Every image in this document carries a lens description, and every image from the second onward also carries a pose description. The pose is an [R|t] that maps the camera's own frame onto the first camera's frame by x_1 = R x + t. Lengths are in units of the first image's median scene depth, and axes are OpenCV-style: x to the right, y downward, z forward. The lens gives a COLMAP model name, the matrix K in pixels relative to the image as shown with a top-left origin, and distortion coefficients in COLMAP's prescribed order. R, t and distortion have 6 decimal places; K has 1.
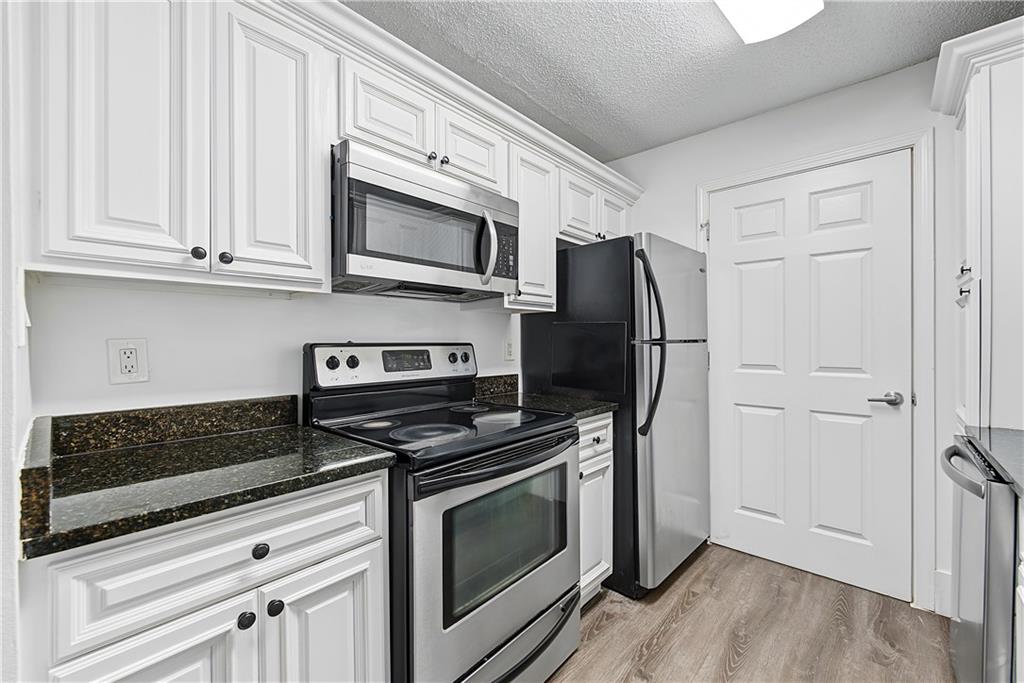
lens RADIAL K [[410.5, 0, 515.6], [0, 410.5, 340.6], [0, 0, 1]] dist [-0.002969, -0.000359]
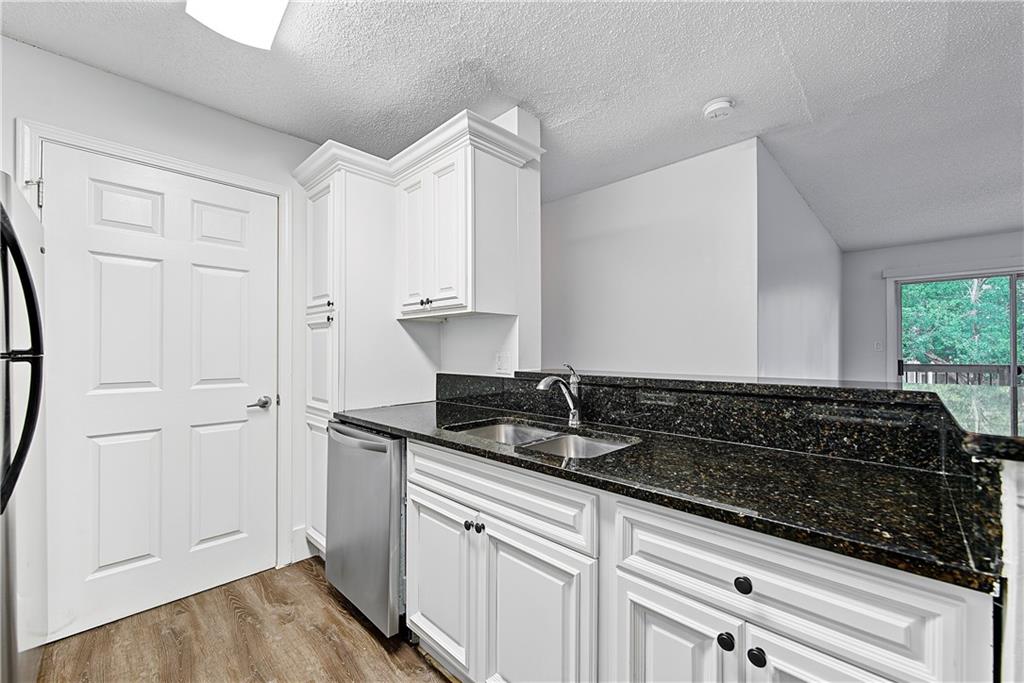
lens RADIAL K [[410.5, 0, 513.0], [0, 410.5, 347.1], [0, 0, 1]] dist [-0.002969, -0.000359]
pose [[0.034167, 0.012392, 0.999339, -0.270190], [-0.001660, 0.999922, -0.012343, -0.003738], [-0.999415, -0.001237, 0.034185, 0.270569]]
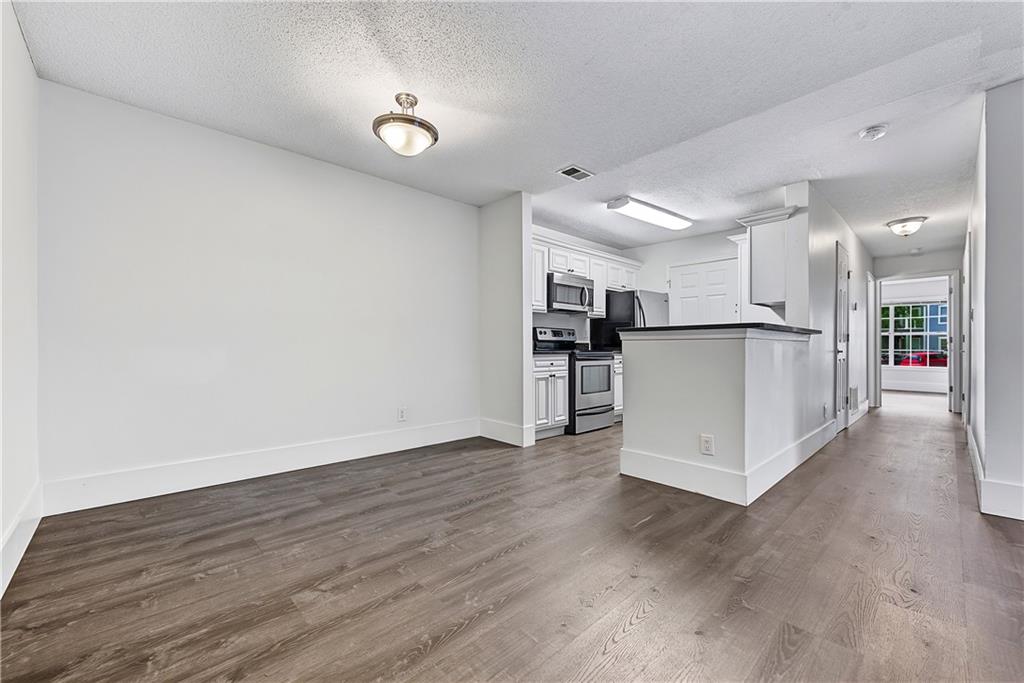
lens RADIAL K [[410.5, 0, 516.1], [0, 410.5, 348.8], [0, 0, 1]] dist [-0.002969, -0.000359]
pose [[0.996775, 0.009125, -0.079732, -0.328782], [-0.008697, 0.999946, 0.005723, 0.146897], [0.079780, -0.005011, 0.996800, -2.090380]]
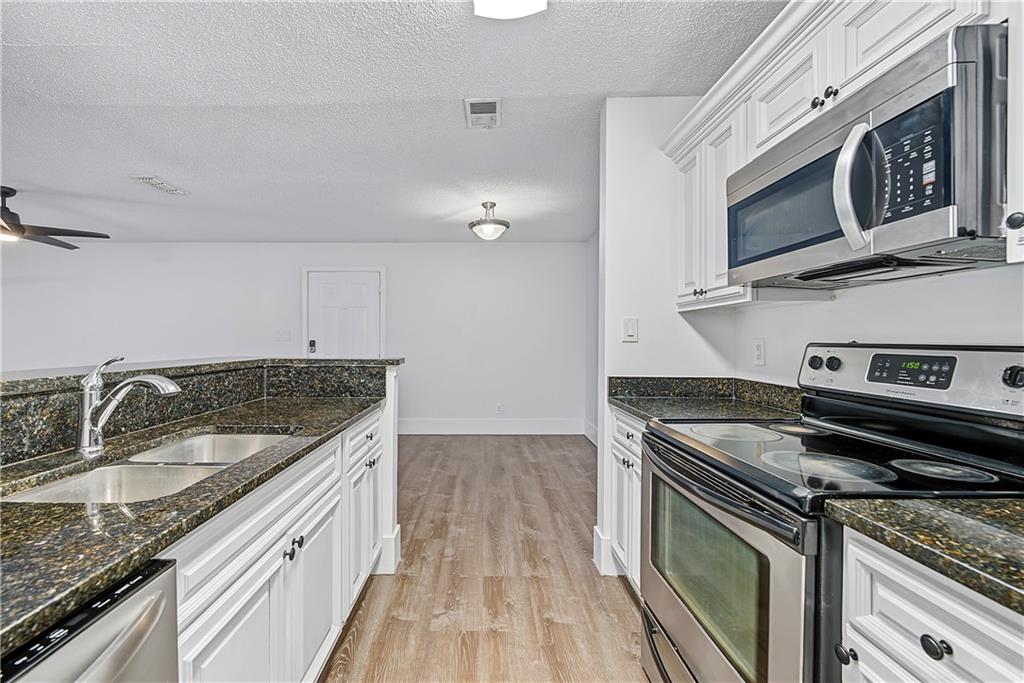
lens RADIAL K [[426.2, 0, 482.2], [0, 426.2, 340.7], [0, 0, 1]] dist [-0.002294, -0.000211]
pose [[-0.747692, 0.006130, -0.664017, 0.734602], [0.002563, 0.999977, 0.006346, -0.006775], [0.664040, 0.003042, -0.747691, 1.077988]]
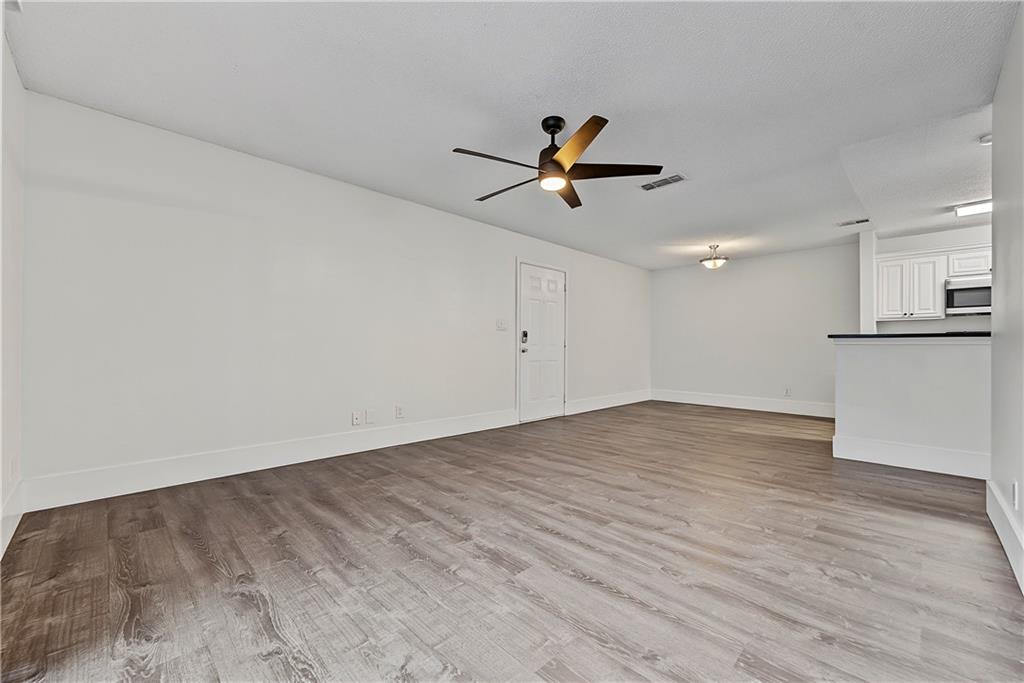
lens RADIAL K [[410.5, 0, 514.7], [0, 410.5, 345.6], [0, 0, 1]] dist [-0.002969, -0.000359]
pose [[-0.047919, 0.000365, -0.998851, 2.740227], [-0.006570, 0.999978, 0.000680, 0.124214], [0.998830, 0.006595, -0.047916, -2.177905]]
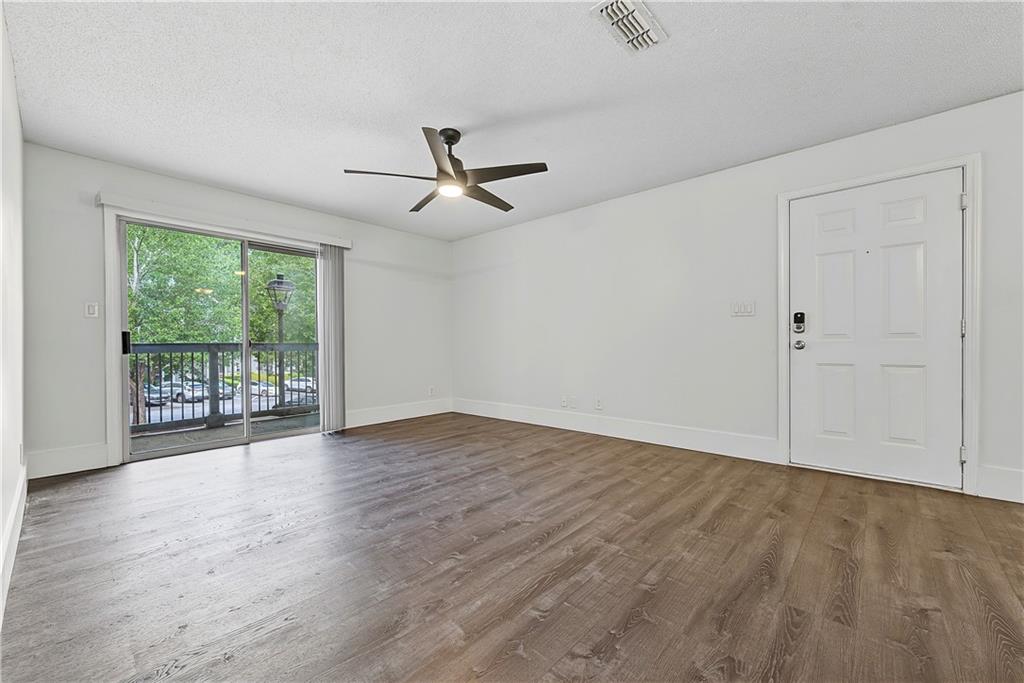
lens RADIAL K [[410.5, 0, 517.7], [0, 410.5, 347.8], [0, 0, 1]] dist [-0.002969, -0.000359]
pose [[-0.999827, 0.013393, -0.012908, 0.868225], [0.013284, 0.999876, 0.008452, 0.140592], [0.013020, 0.008279, -0.999881, -0.366132]]
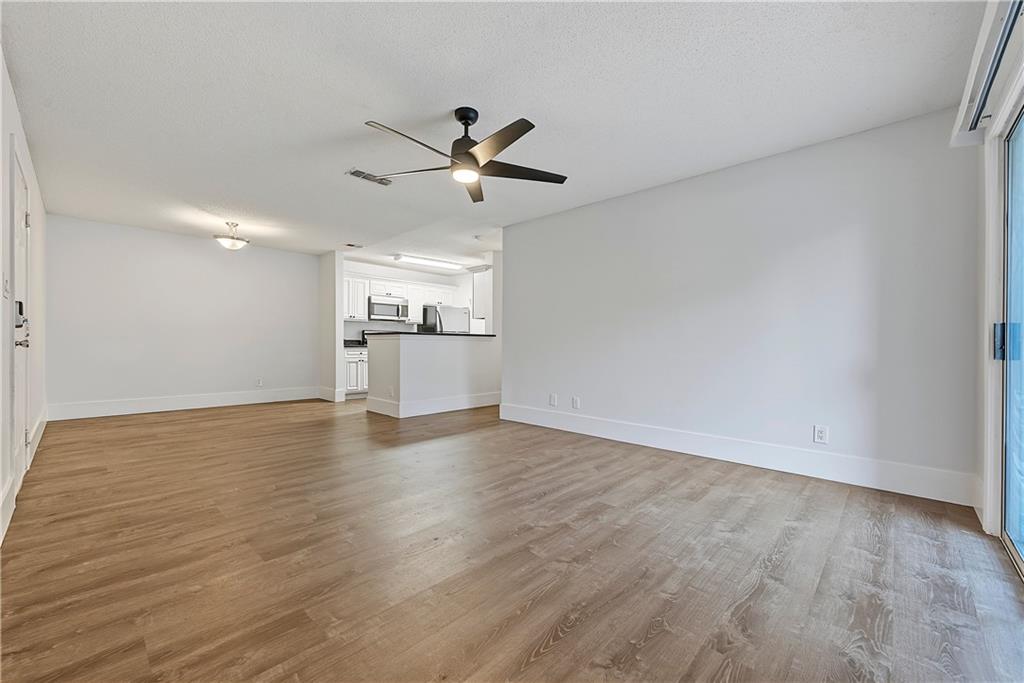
lens RADIAL K [[410.5, 0, 517.6], [0, 410.5, 340.5], [0, 0, 1]] dist [-0.002969, -0.000359]
pose [[0.999827, 0.014373, -0.011784, 1.349029], [-0.014474, 0.999859, -0.008541, 0.136192], [0.011660, 0.008710, 0.999894, -3.705275]]
